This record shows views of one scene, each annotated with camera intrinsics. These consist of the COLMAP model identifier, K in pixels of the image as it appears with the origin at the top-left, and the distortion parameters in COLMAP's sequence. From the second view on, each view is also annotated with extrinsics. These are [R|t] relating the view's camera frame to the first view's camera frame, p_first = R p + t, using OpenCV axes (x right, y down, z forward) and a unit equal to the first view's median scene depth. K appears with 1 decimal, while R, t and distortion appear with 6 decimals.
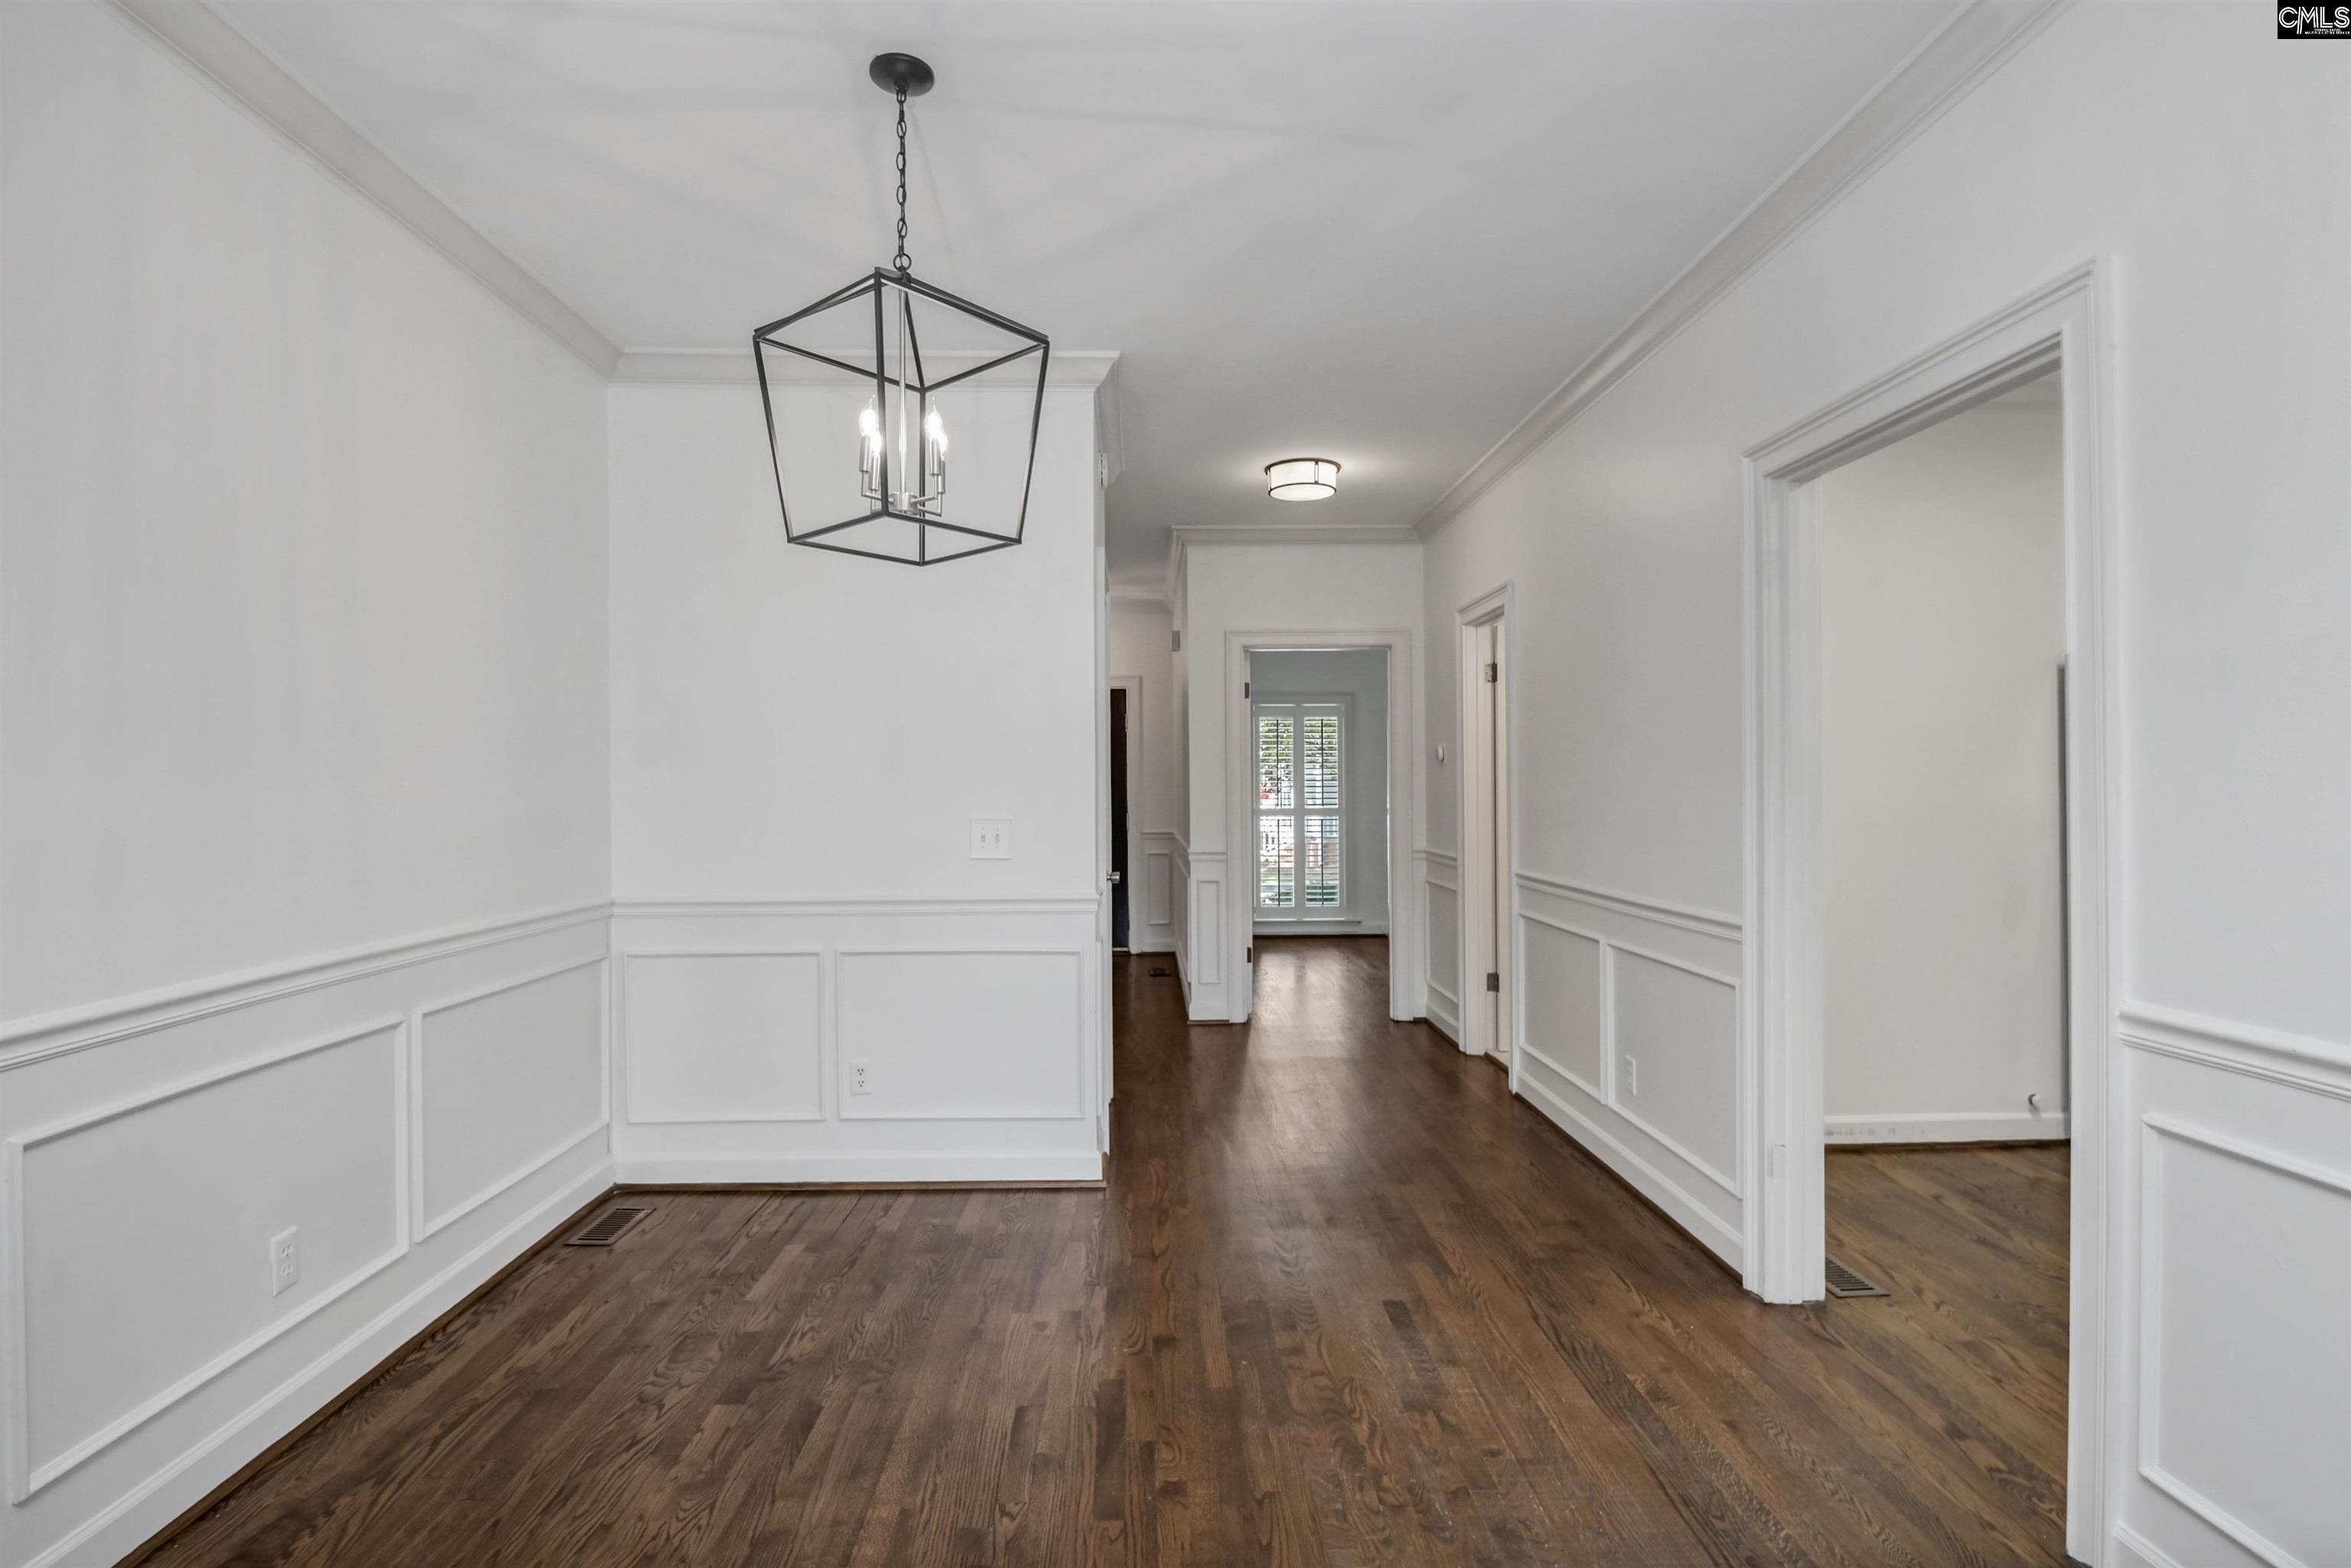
lens RADIAL K [[1137.6, 0, 1181.1], [0, 1137.6, 778.3], [0, 0, 1]] dist [0.003094, -0.007880]
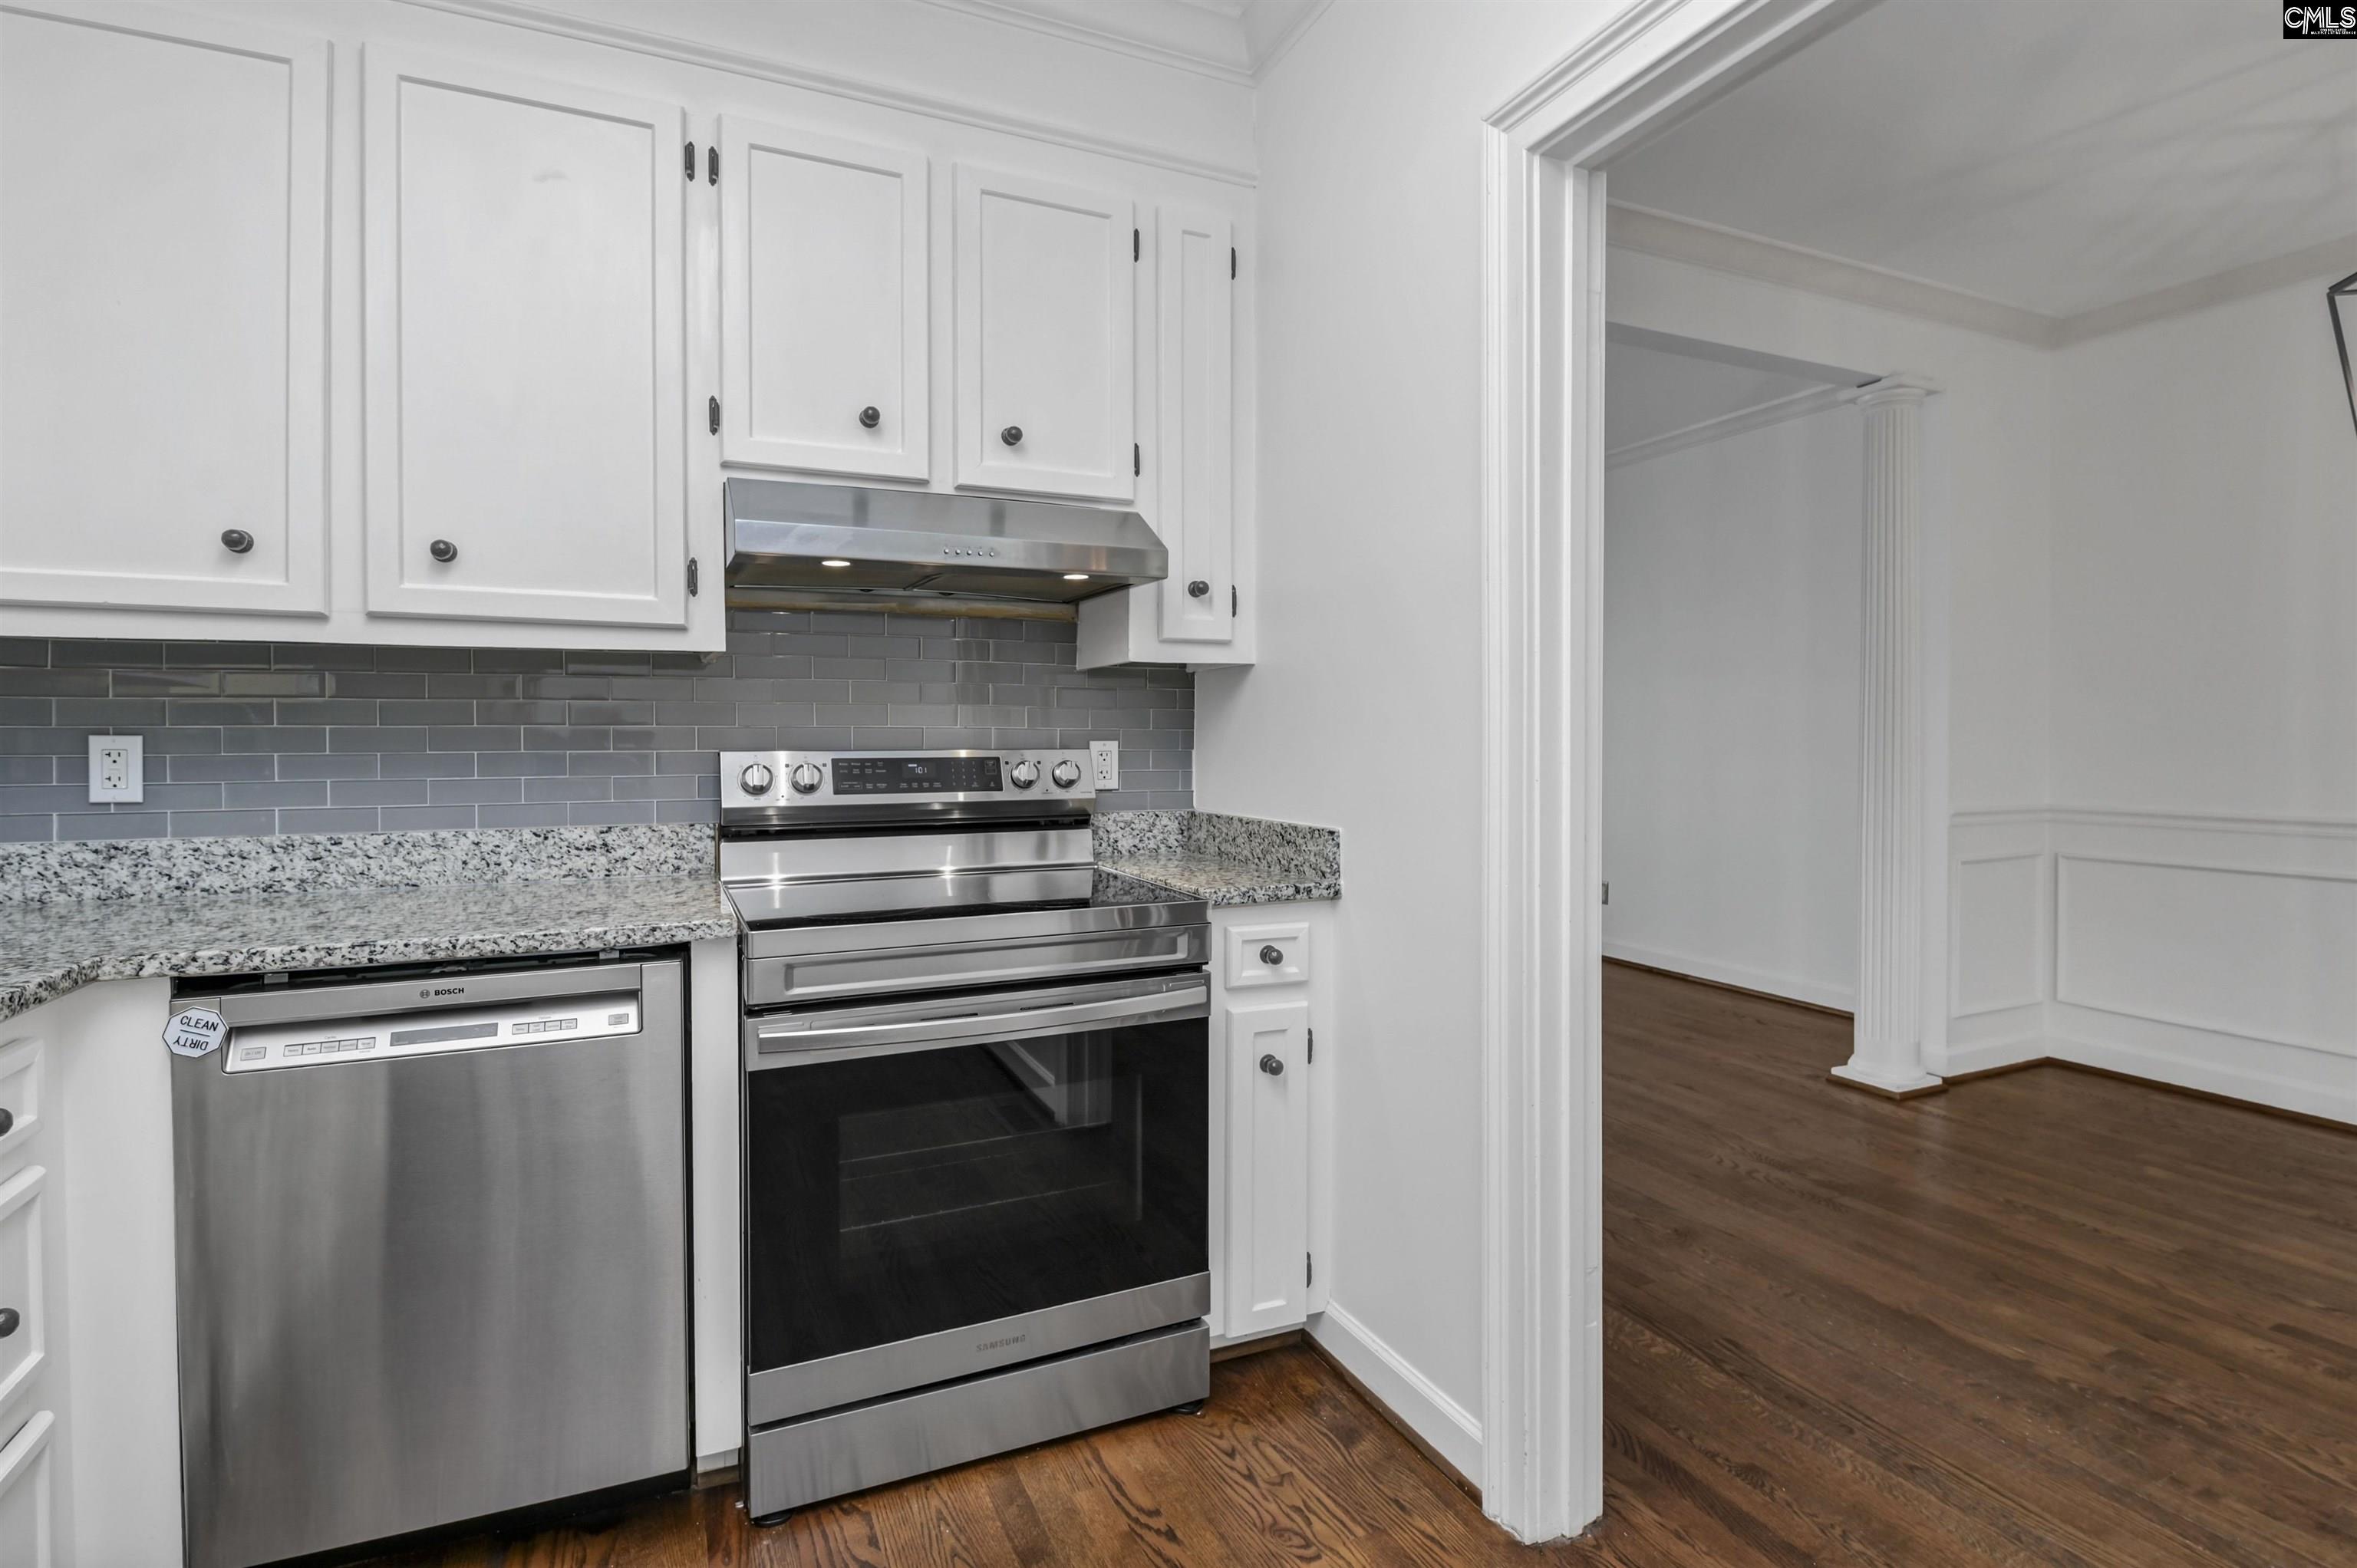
lens RADIAL K [[1137.5, 0, 1173.9], [0, 1137.5, 745.6], [0, 0, 1]] dist [0.002580, -0.006613]
pose [[-0.926574, 0.009956, -0.375982, 0.923506], [0.008606, 0.999949, 0.005270, 0.033800], [0.376015, 0.001647, -0.926612, 1.087472]]
